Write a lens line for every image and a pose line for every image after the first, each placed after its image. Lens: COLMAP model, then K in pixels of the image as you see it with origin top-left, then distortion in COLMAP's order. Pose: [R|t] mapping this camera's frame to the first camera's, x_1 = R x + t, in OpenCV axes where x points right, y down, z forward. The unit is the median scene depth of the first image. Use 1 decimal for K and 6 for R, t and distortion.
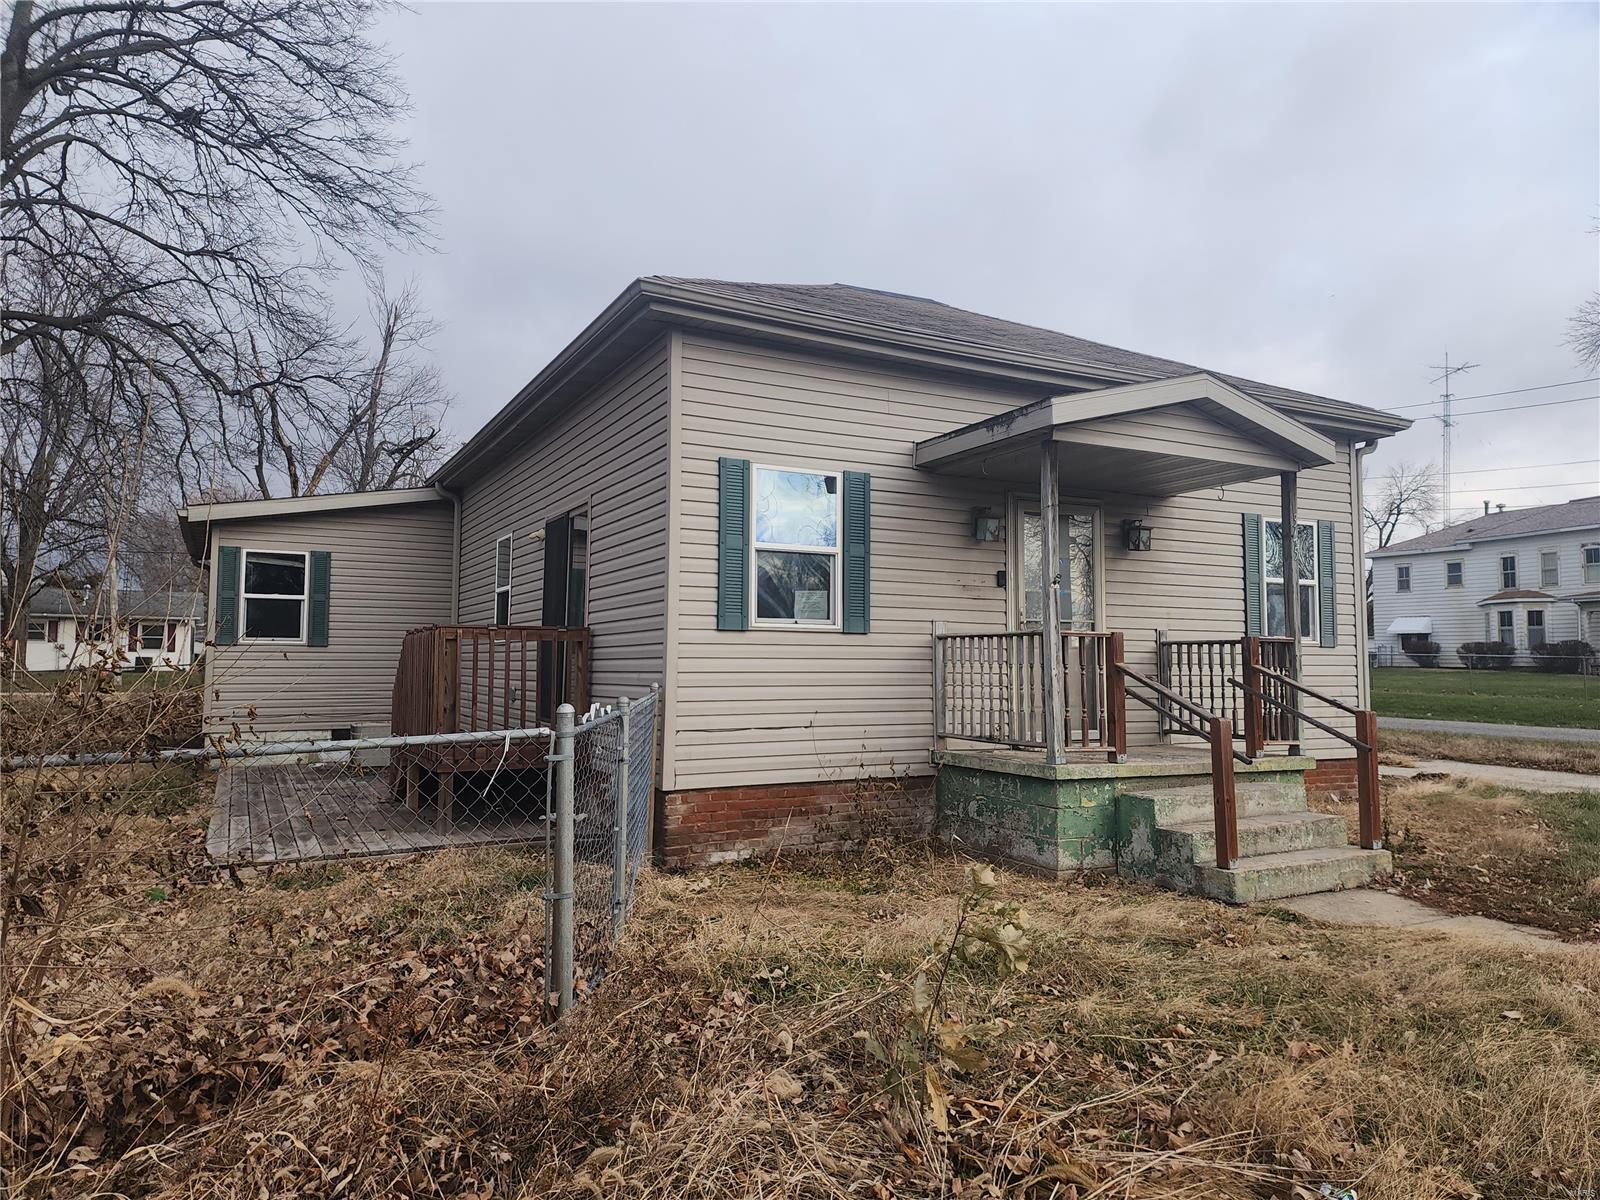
lens RADIAL K [[1055.2, 0, 798.1], [0, 1055.2, 609.1], [0, 0, 1]] dist [0.100936, -0.091690]
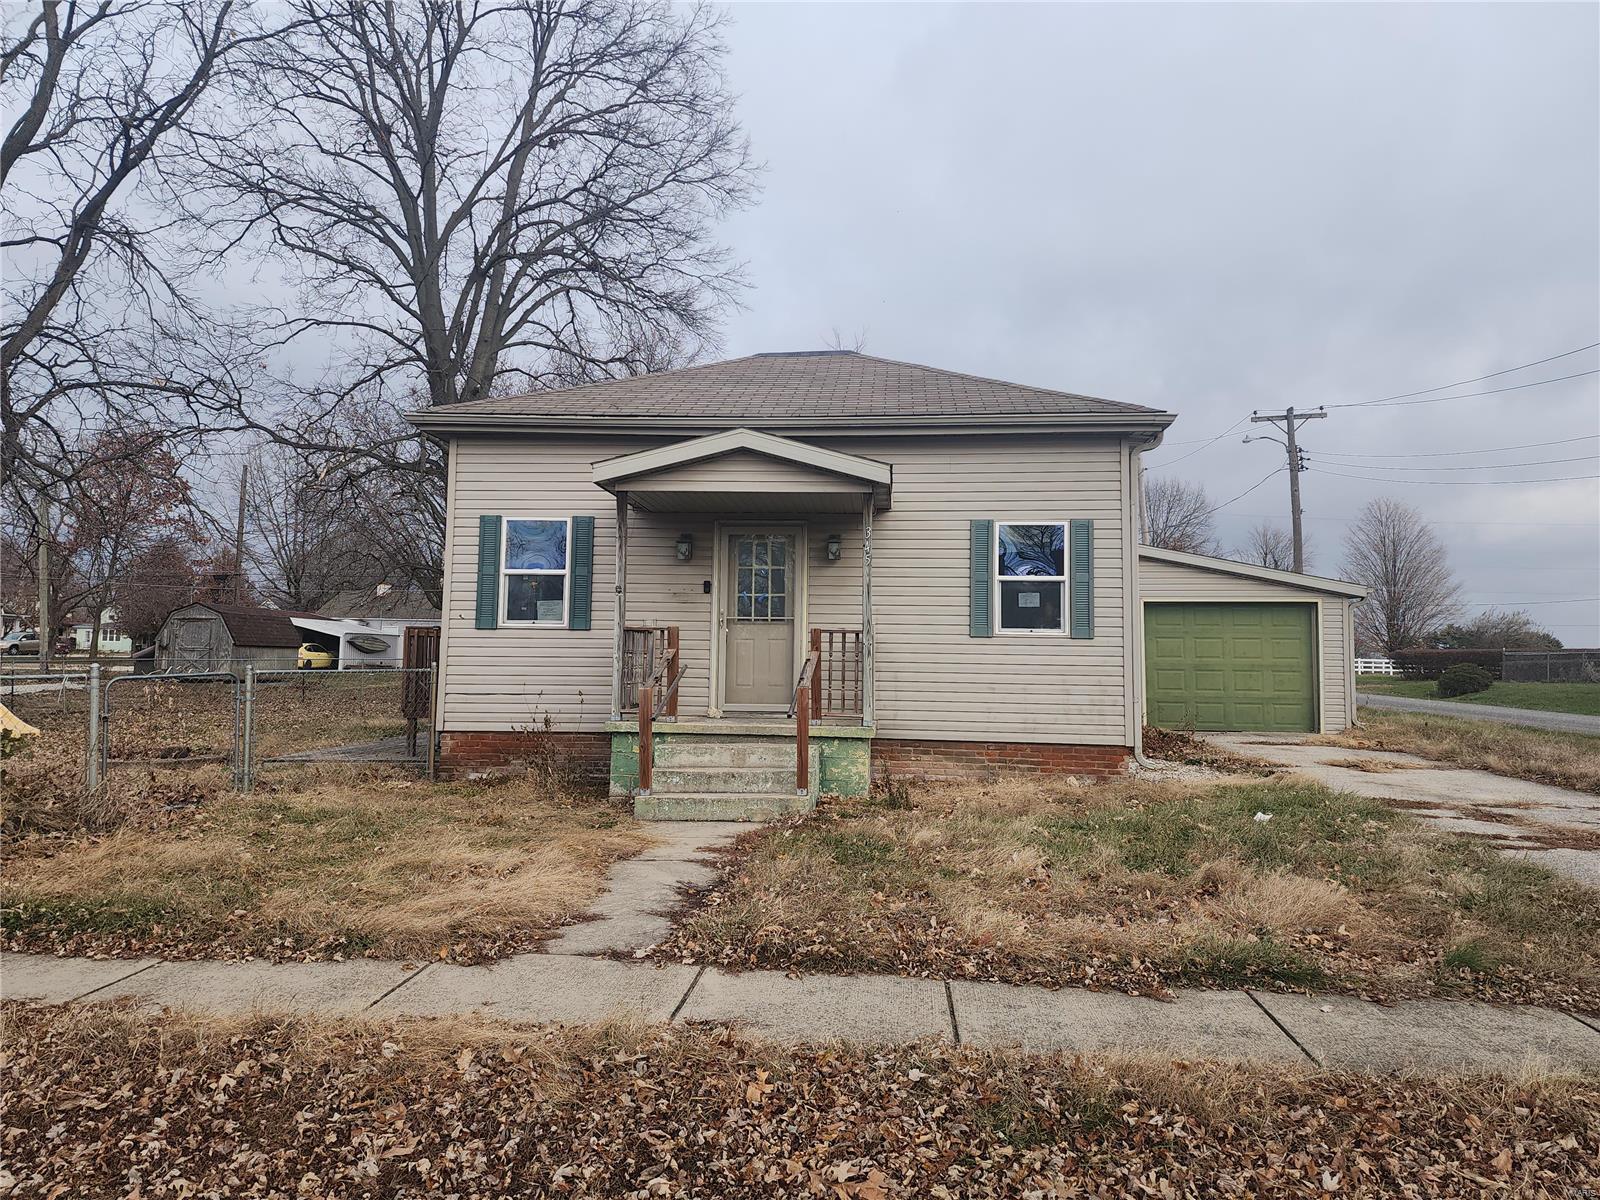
lens RADIAL K [[1055.2, 0, 798.1], [0, 1055.2, 609.1], [0, 0, 1]] dist [0.100936, -0.091690]
pose [[0.836550, -0.021298, -0.547477, 1.068112], [0.019174, 0.999770, -0.009595, 0.014296], [0.547556, -0.002470, 0.836766, -0.031695]]
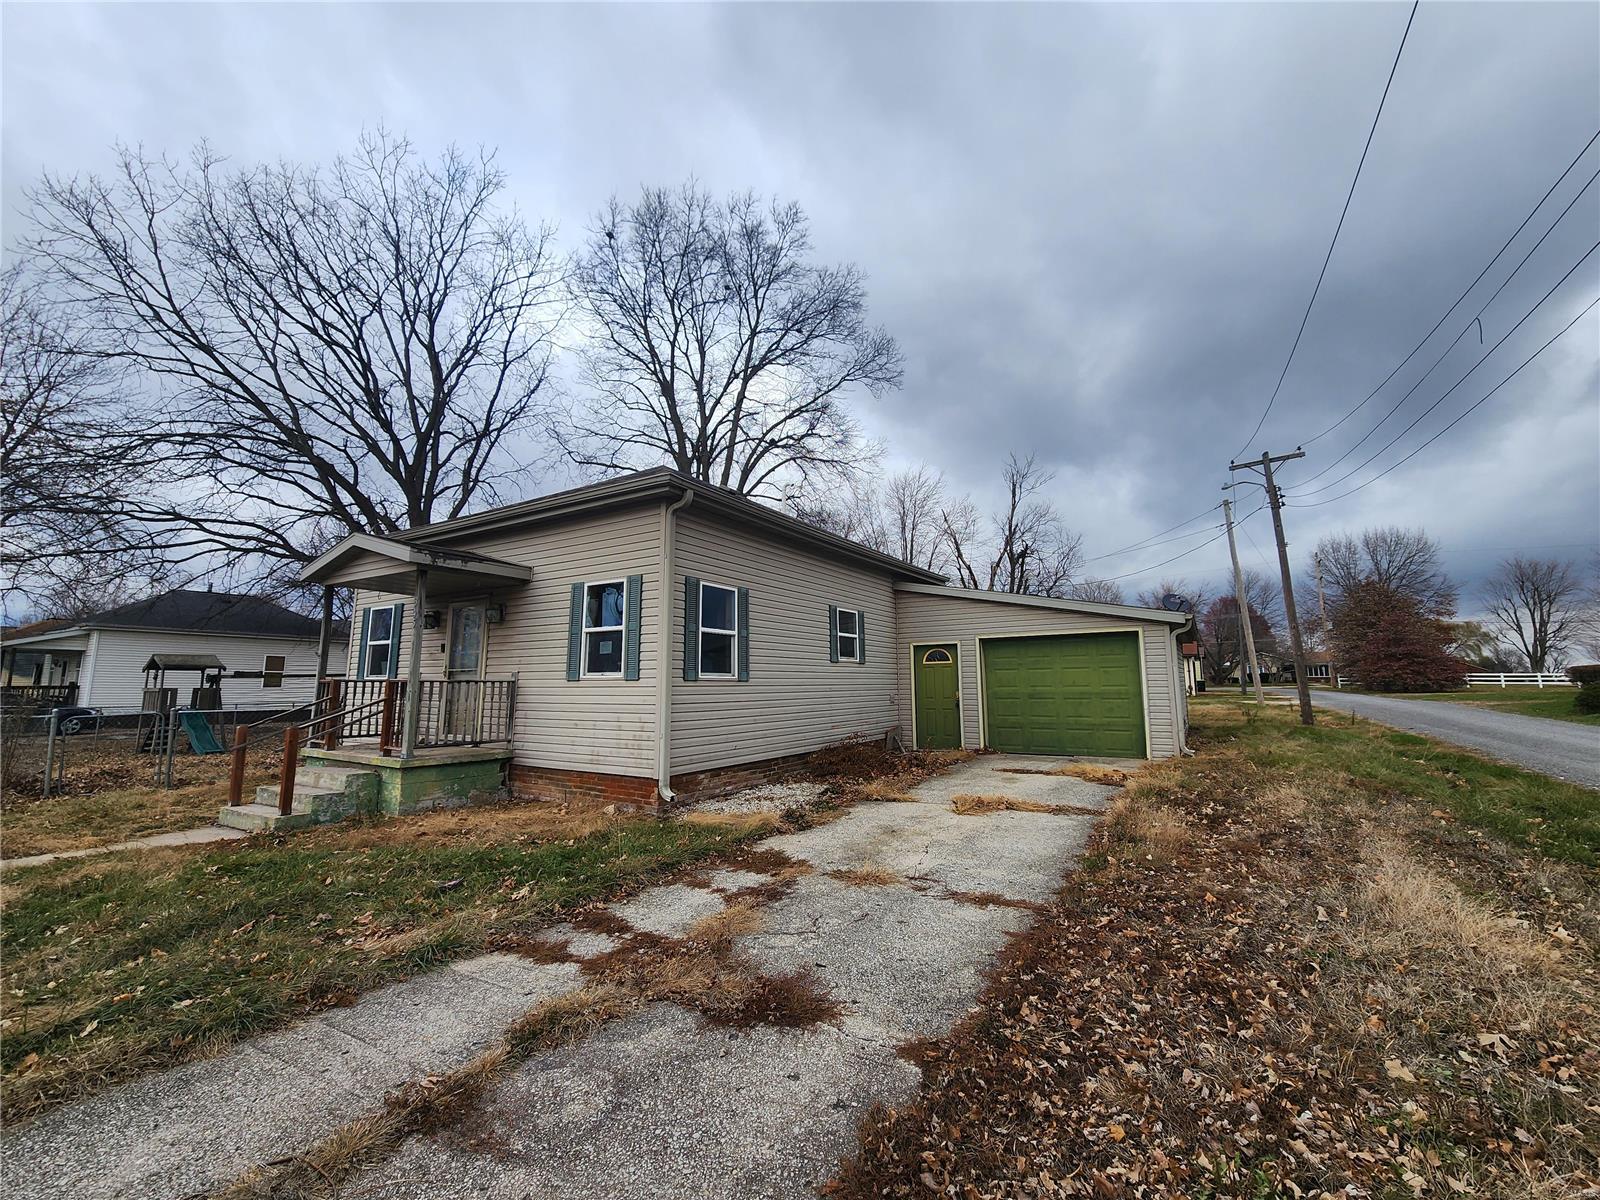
lens RADIAL K [[655.1, 0, 800.0], [0, 655.1, 600.0], [0, 0, 1]] dist [0.001878, 0.000131]
pose [[0.501153, -0.119109, -0.857122, 1.571313], [0.051867, 0.992836, -0.107642, 0.045270], [0.863803, 0.009489, 0.503741, 1.030996]]
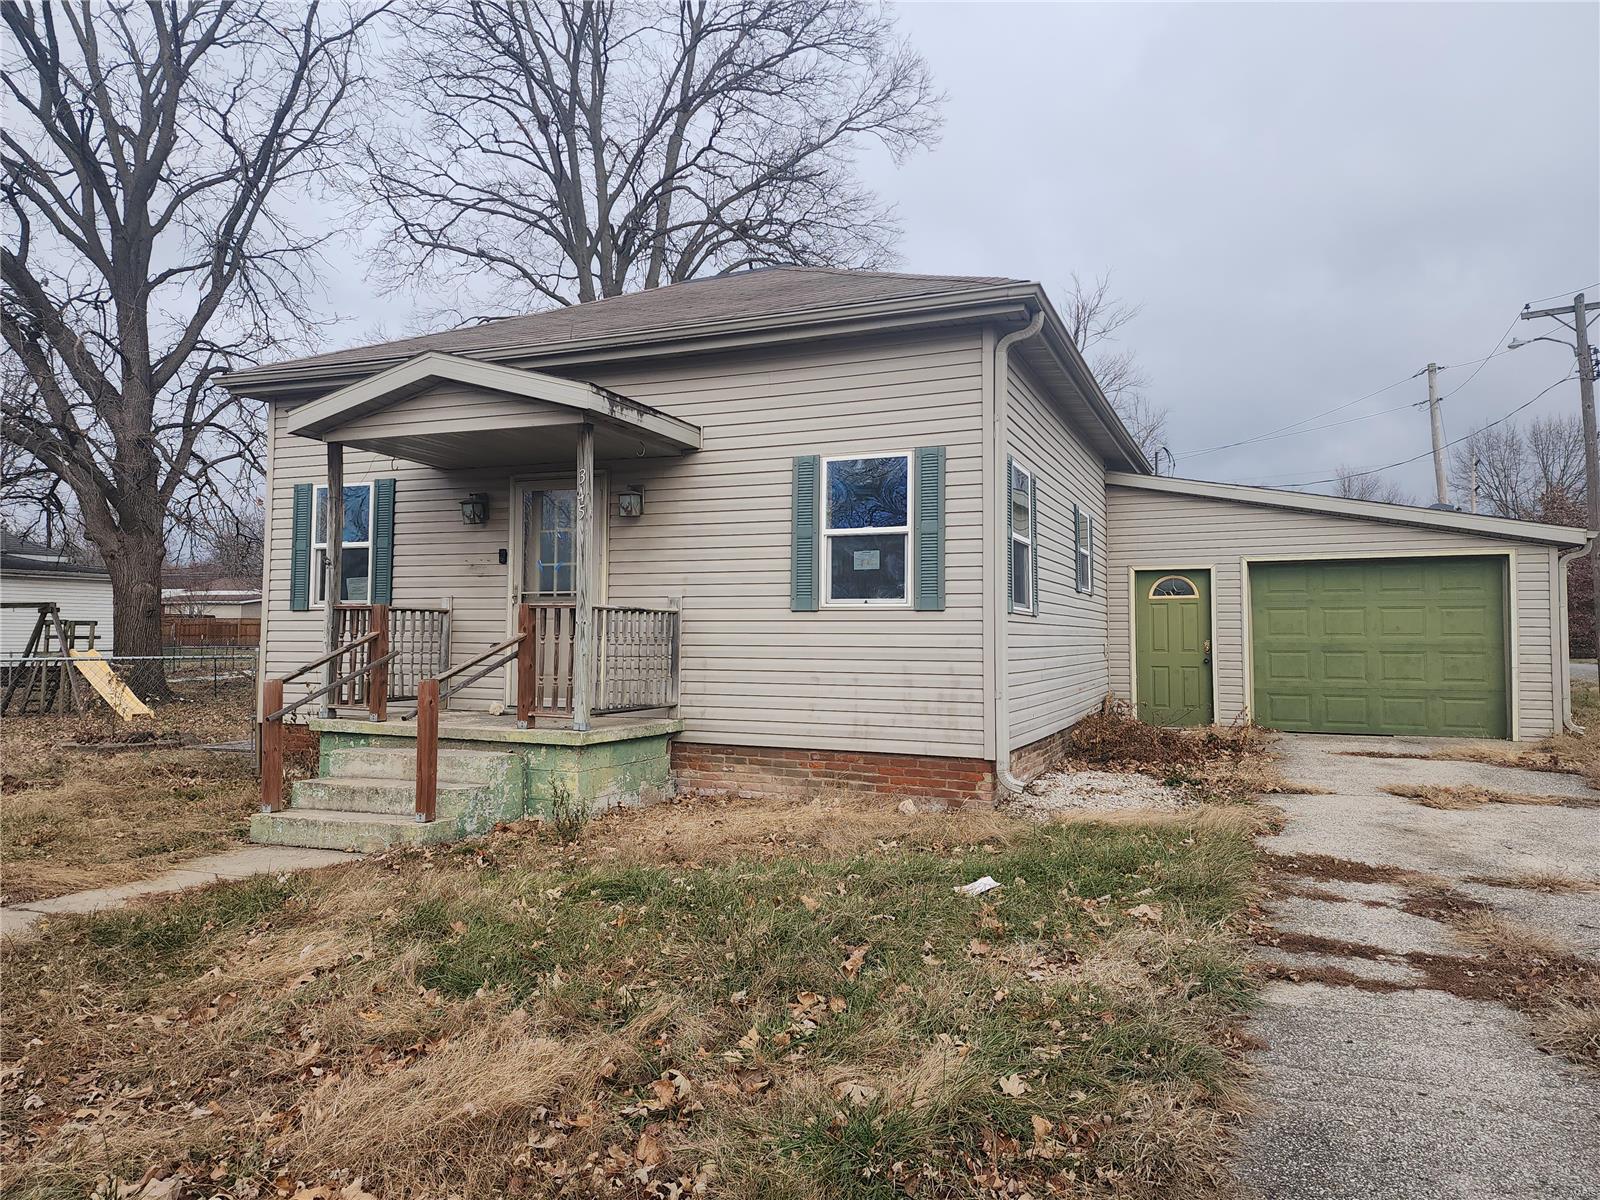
lens RADIAL K [[1055.2, 0, 798.1], [0, 1055.2, 609.1], [0, 0, 1]] dist [0.100936, -0.091690]
pose [[0.626357, -0.024109, -0.779163, 1.316200], [0.037218, 0.999307, -0.001002, 0.040573], [0.778647, -0.028371, 0.626820, 0.588408]]
